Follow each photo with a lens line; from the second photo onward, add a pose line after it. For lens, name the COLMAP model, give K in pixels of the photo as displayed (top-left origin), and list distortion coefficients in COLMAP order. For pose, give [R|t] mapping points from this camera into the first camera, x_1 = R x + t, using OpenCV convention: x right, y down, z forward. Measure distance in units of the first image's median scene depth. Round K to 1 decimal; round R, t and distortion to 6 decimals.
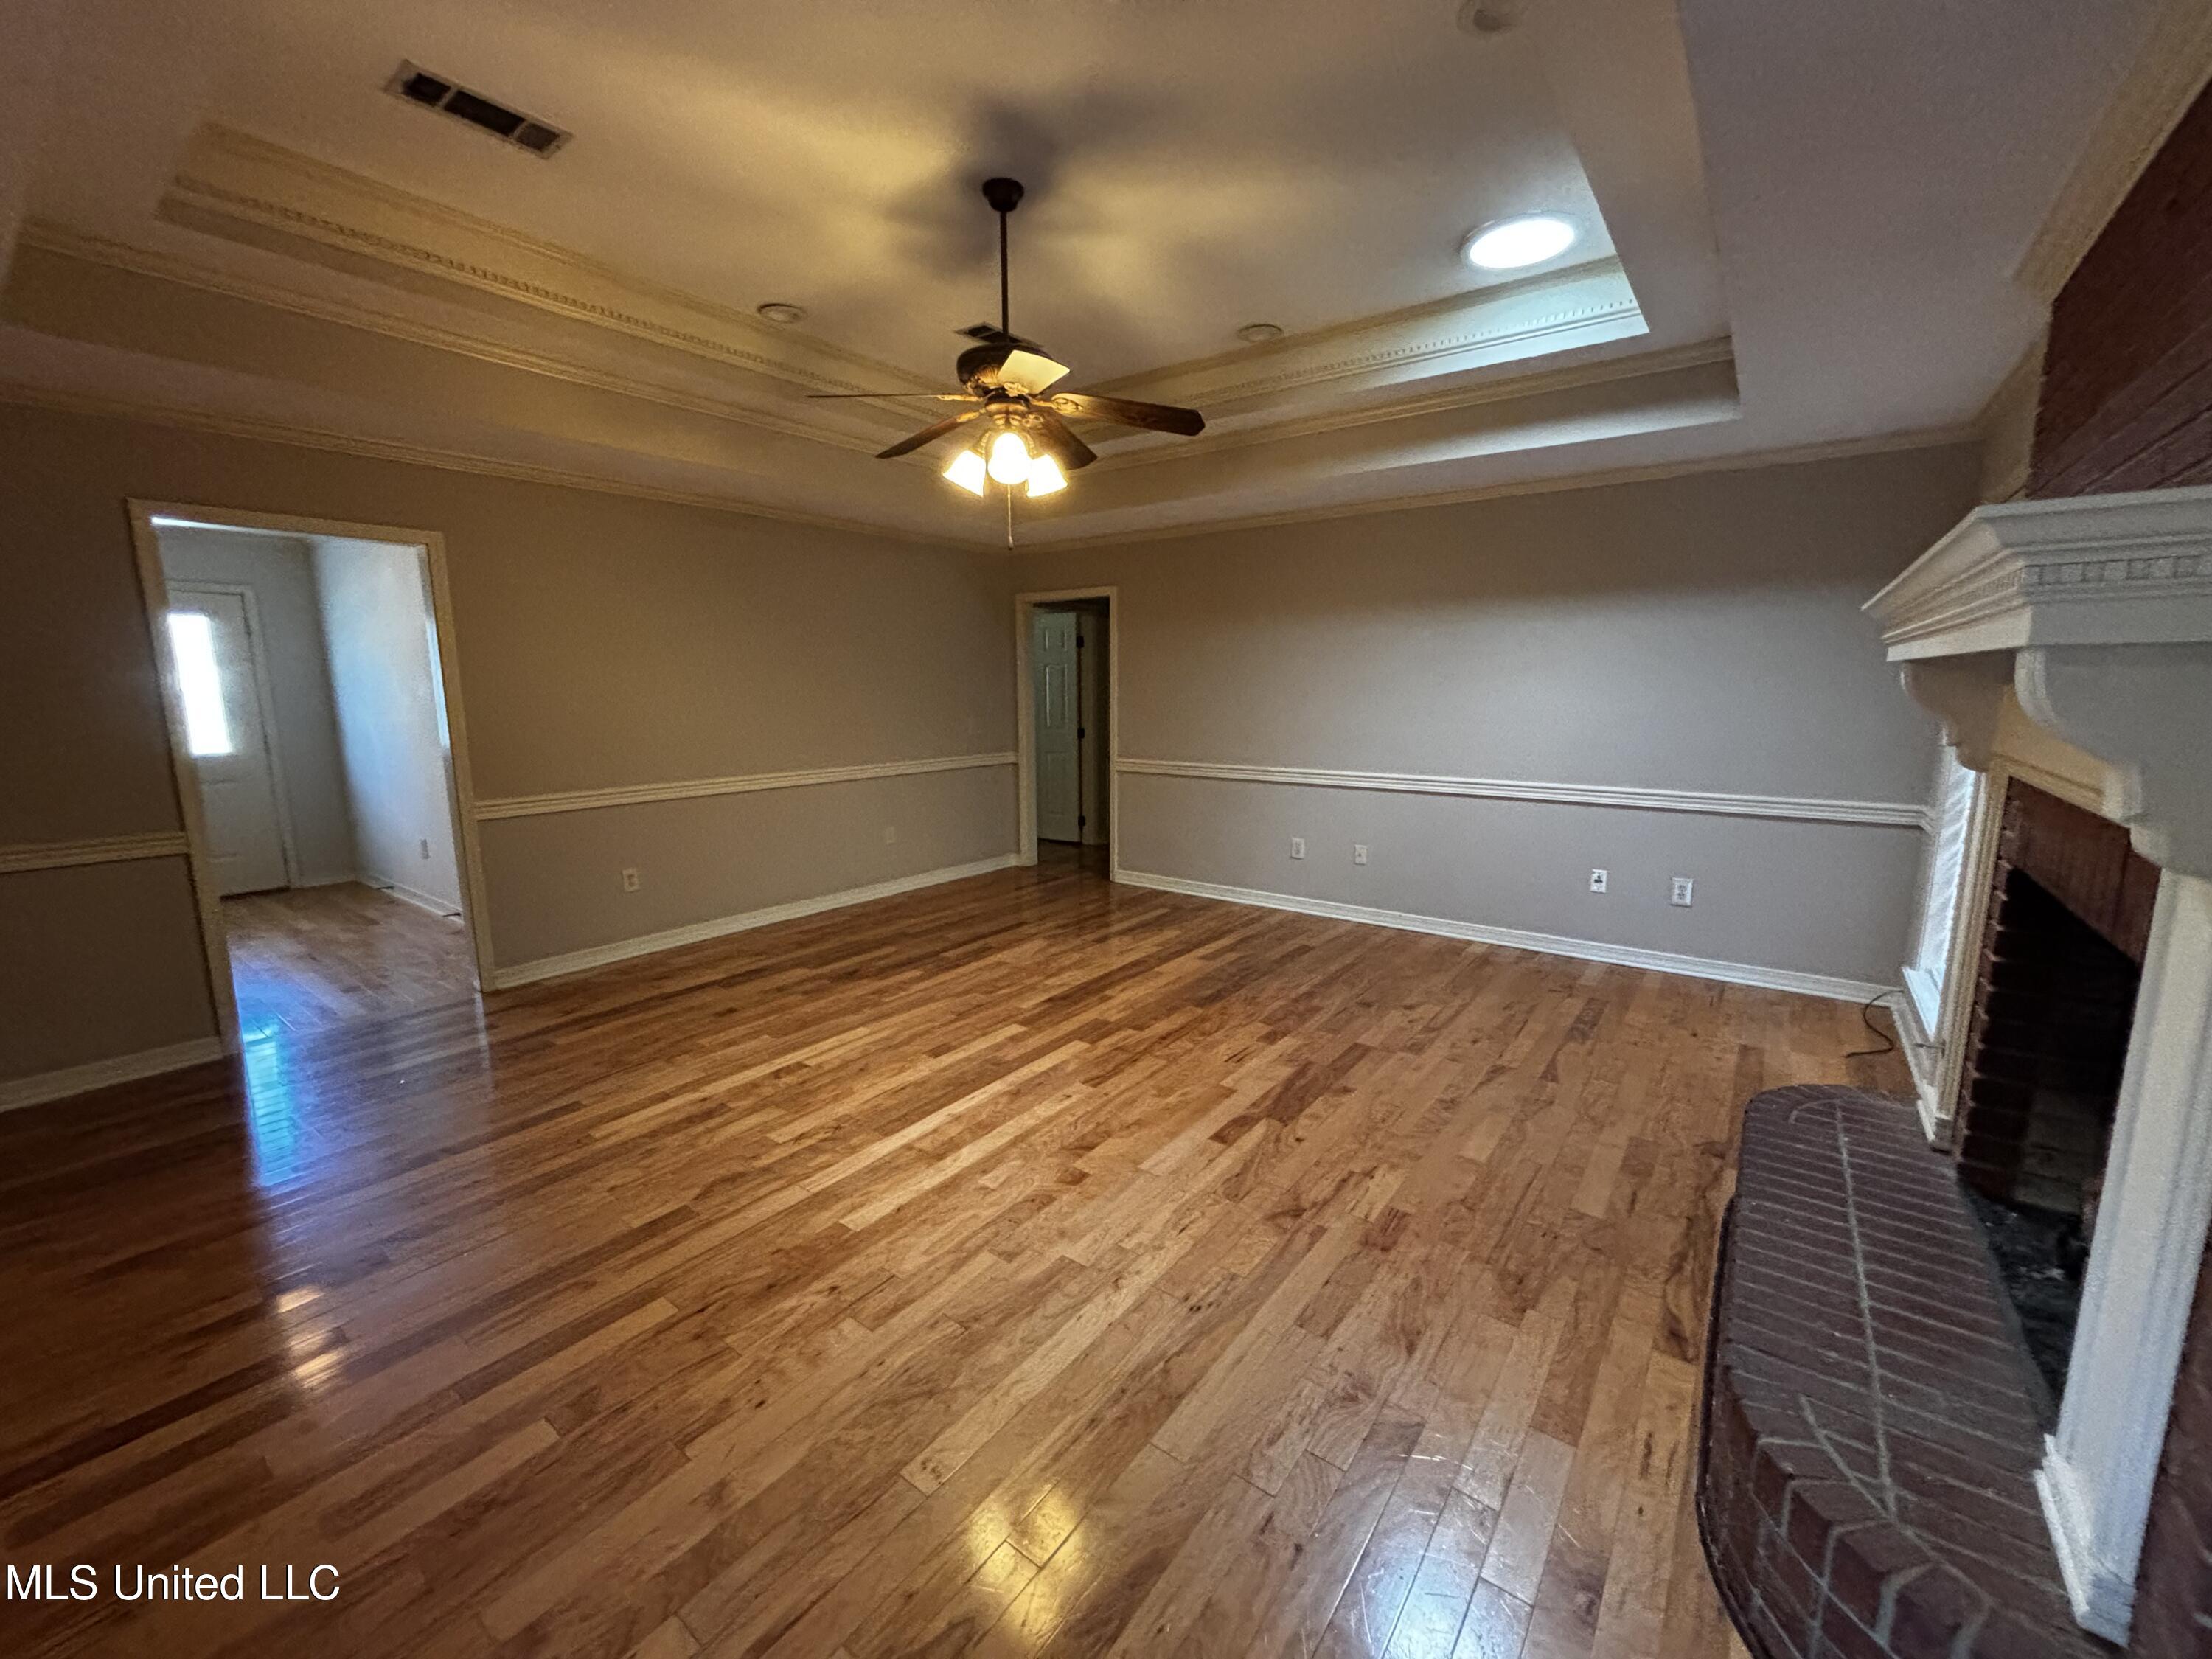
lens RADIAL K [[886.9, 0, 1104.3], [0, 886.9, 827.8], [0, 0, 1]] dist [0.000778, -0.000036]
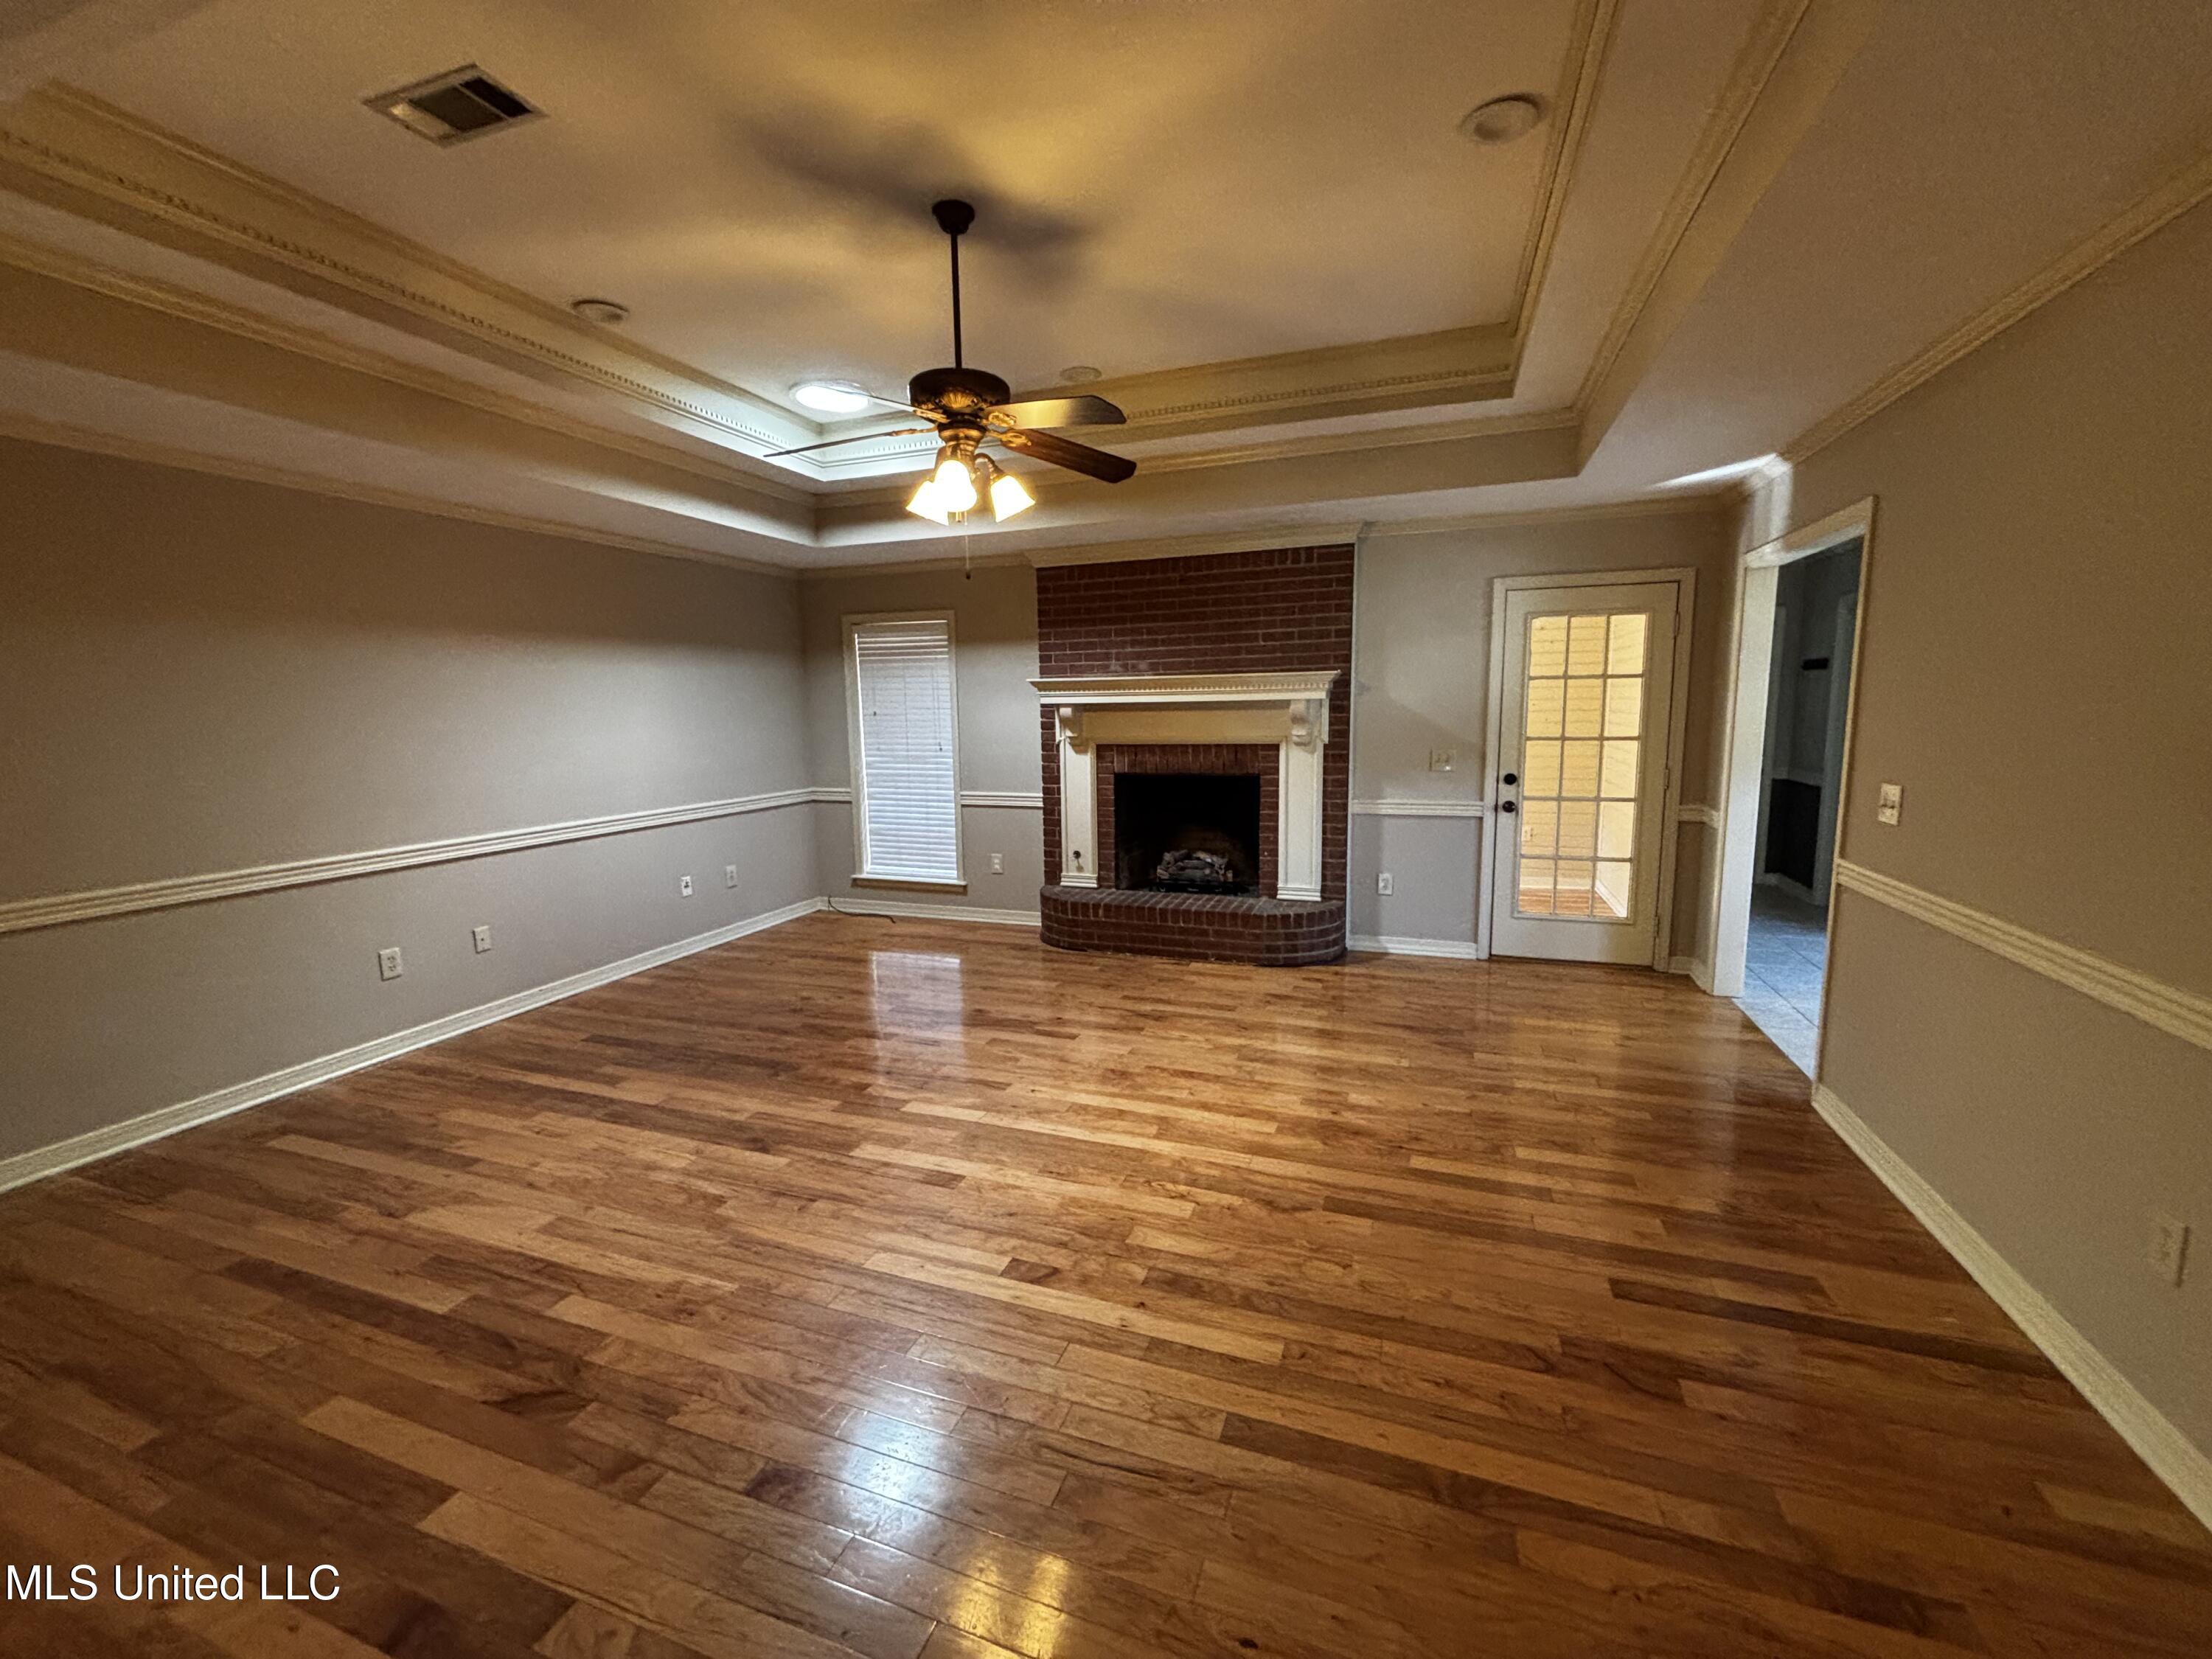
lens RADIAL K [[886.9, 0, 1105.4], [0, 886.9, 823.9], [0, 0, 1]] dist [0.000778, -0.000036]
pose [[-0.285852, -0.119850, 0.950749, -0.899079], [0.180758, 0.967594, 0.176320, -0.160270], [-0.941071, 0.222257, -0.254925, 0.950205]]
